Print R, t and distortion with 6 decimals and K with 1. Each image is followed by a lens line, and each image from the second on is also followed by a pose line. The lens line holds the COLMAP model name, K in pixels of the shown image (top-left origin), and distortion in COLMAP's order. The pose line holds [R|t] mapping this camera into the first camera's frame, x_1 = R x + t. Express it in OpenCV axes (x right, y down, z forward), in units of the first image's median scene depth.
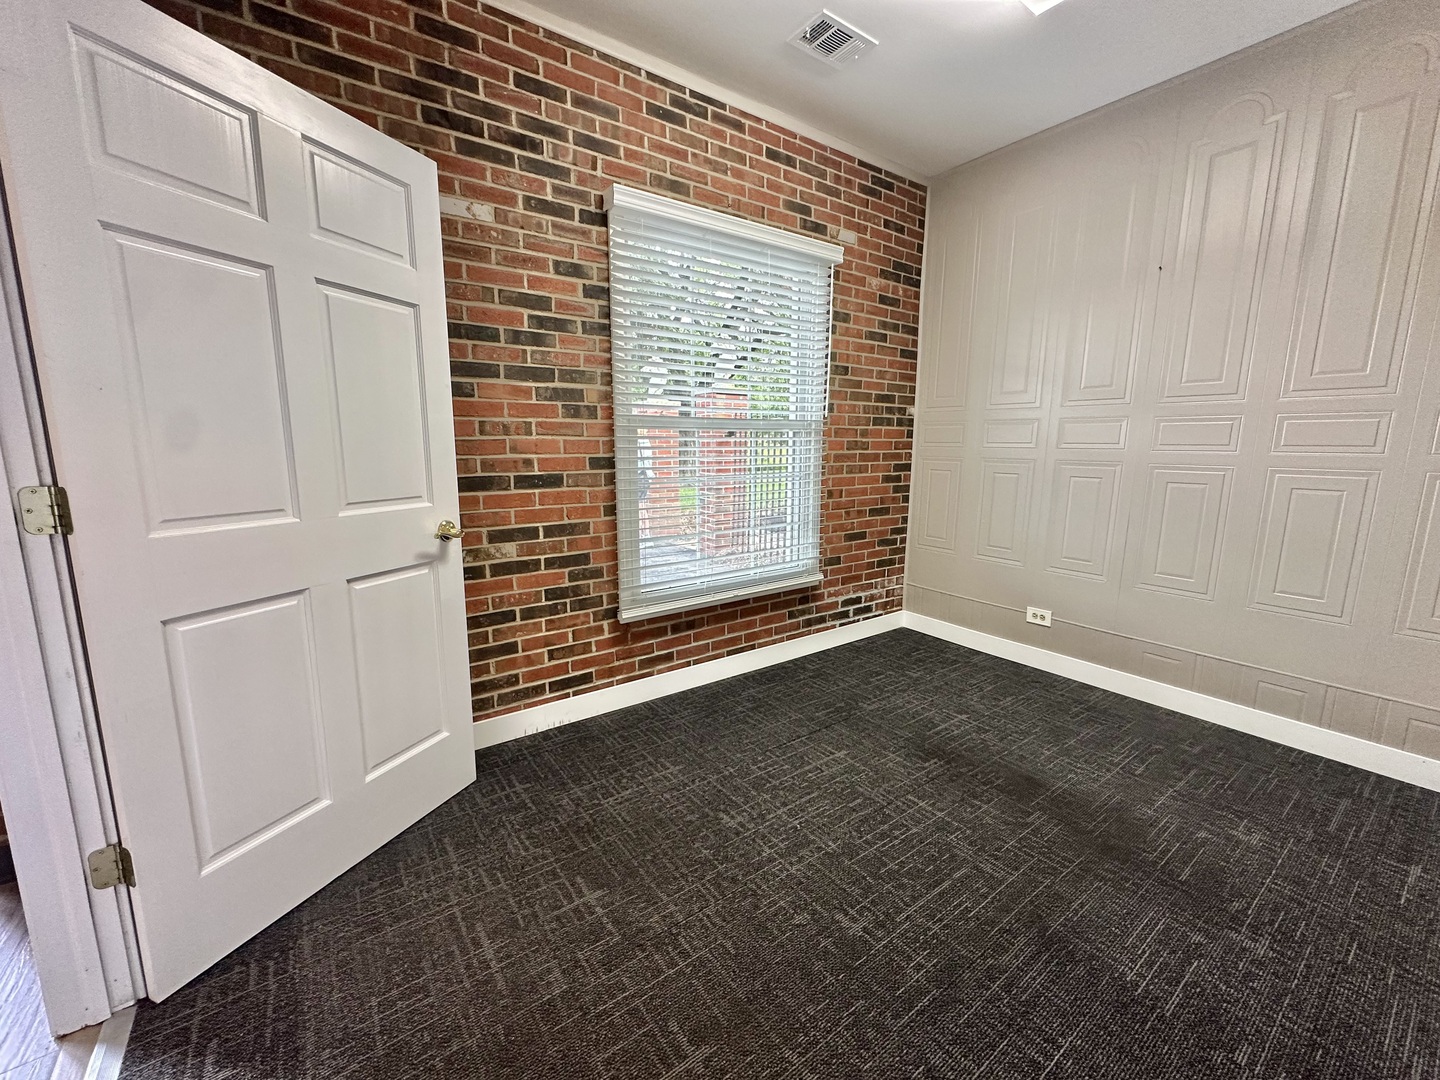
lens RADIAL K [[575.5, 0, 718.3], [0, 575.5, 538.2], [0, 0, 1]] dist [-0.002948, 0.000561]
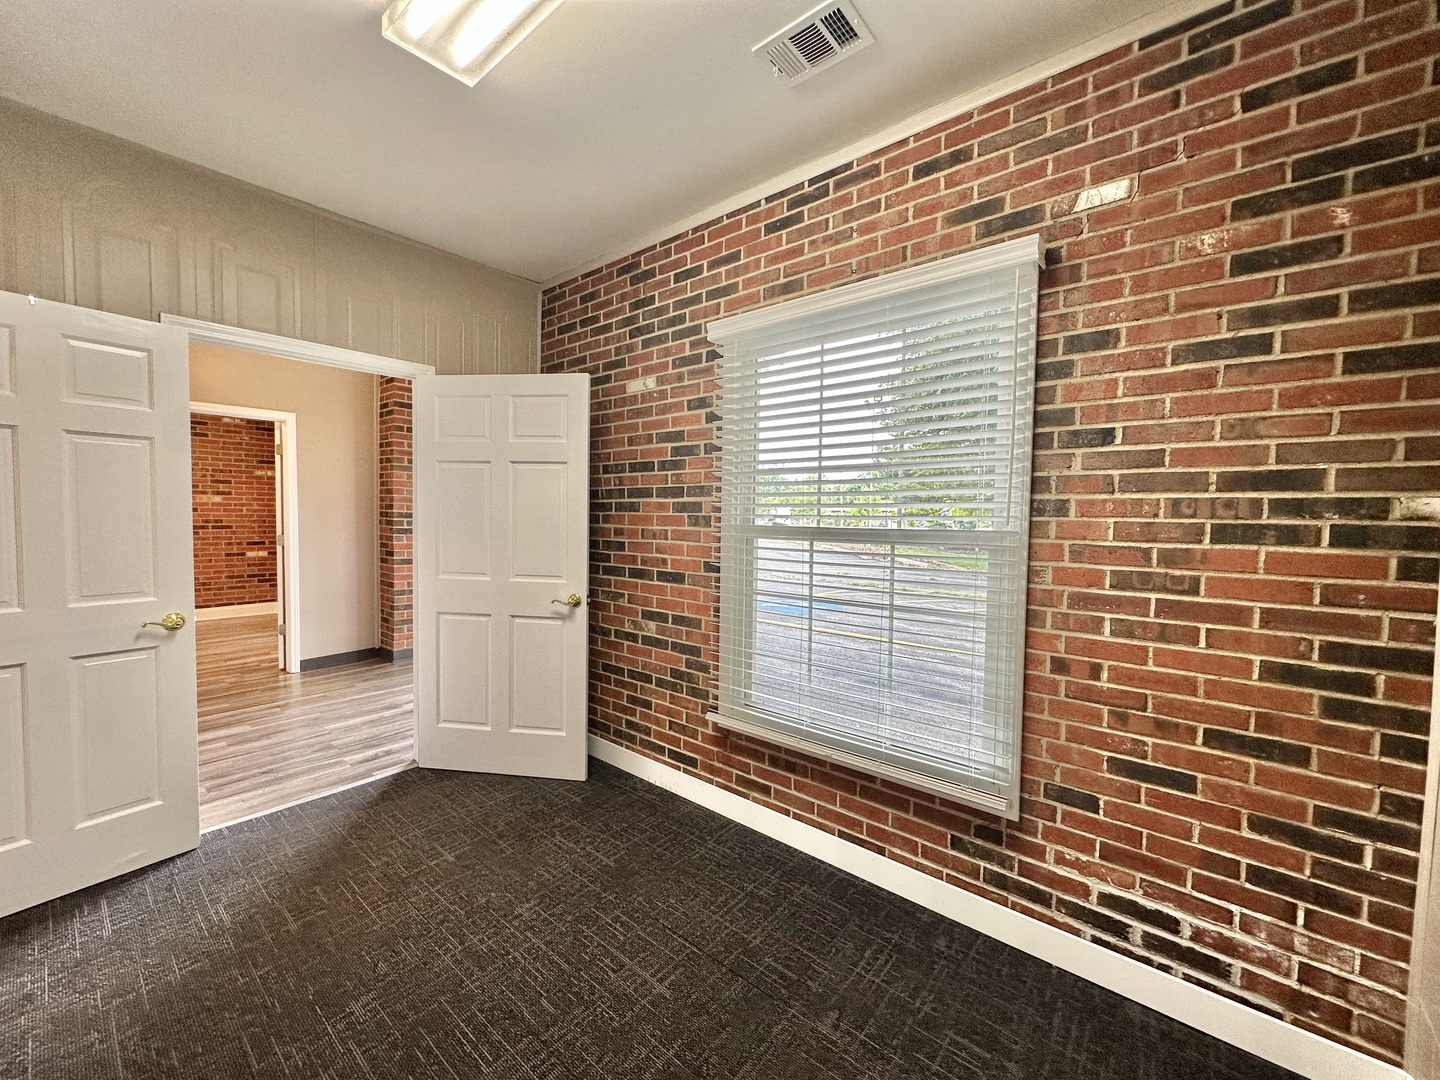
lens RADIAL K [[575.5, 0, 718.3], [0, 575.5, 538.2], [0, 0, 1]] dist [-0.002948, 0.000561]
pose [[0.247058, 0.040915, -0.968136, 0.806389], [-0.174457, 0.984661, -0.002906, -0.175169], [0.953167, 0.169616, 0.250406, 0.698533]]
